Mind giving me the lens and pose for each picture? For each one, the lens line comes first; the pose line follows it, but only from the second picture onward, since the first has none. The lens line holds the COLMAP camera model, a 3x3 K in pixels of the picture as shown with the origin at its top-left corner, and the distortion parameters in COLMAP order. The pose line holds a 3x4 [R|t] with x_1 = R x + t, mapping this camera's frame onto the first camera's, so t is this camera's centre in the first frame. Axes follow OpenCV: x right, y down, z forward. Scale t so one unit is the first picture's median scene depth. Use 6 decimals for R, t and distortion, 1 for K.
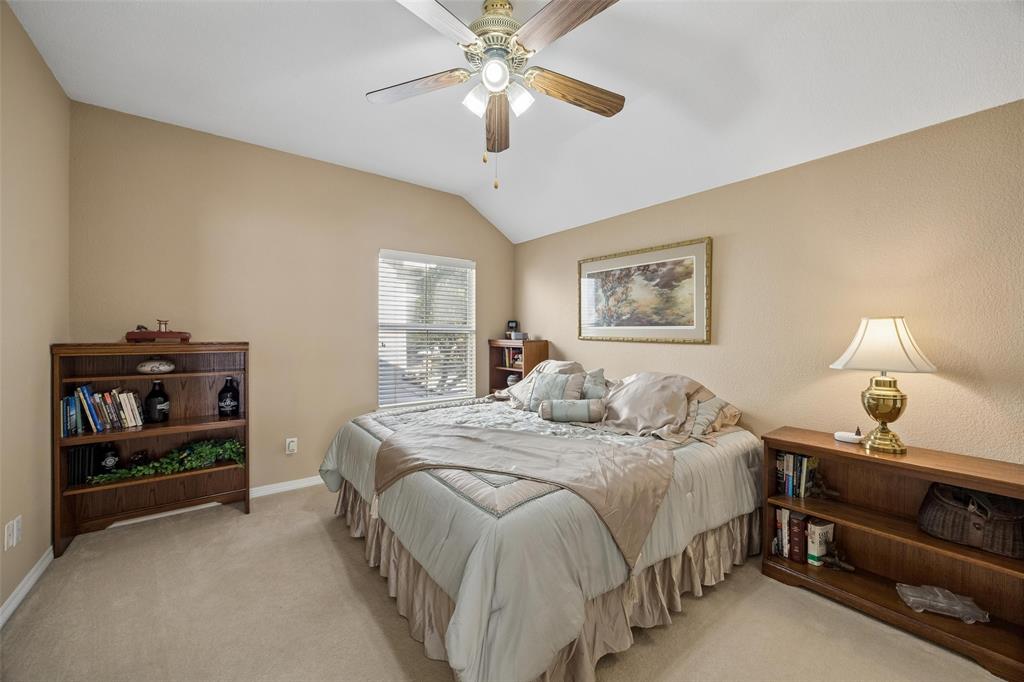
lens RADIAL K [[394.0, 0, 514.1], [0, 394.0, 334.7], [0, 0, 1]] dist [0.001271, -0.001196]
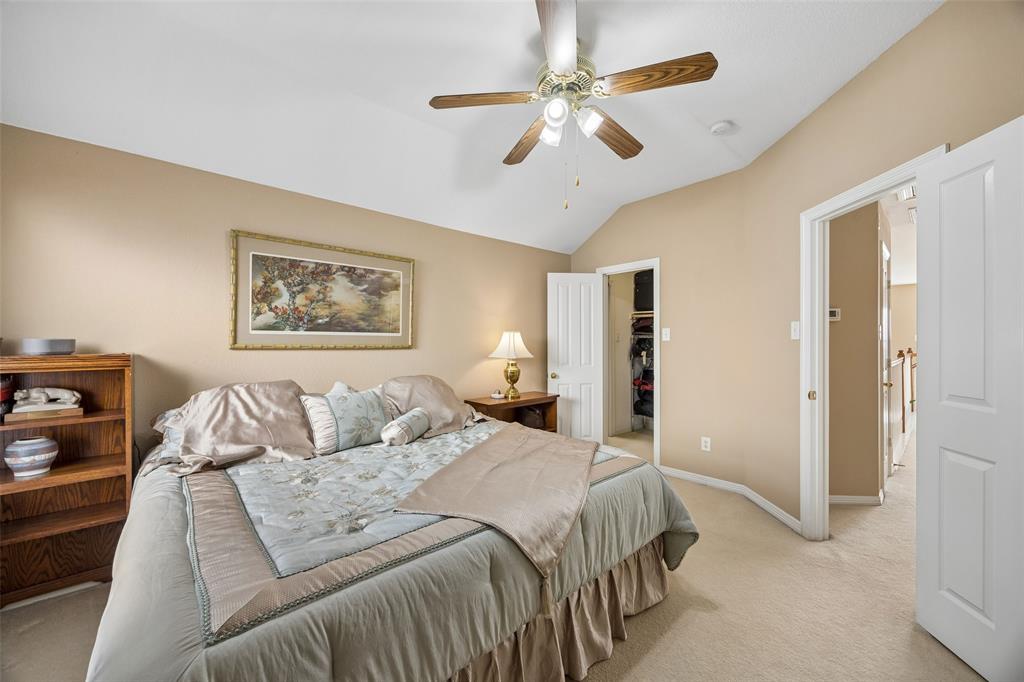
lens RADIAL K [[394.0, 0, 513.0], [0, 394.0, 340.9], [0, 0, 1]] dist [0.001271, -0.001196]
pose [[-0.083301, -0.006625, 0.996502, -0.642833], [0.000138, 0.999978, 0.006659, -0.006697], [-0.996524, 0.000693, -0.083299, 0.703015]]
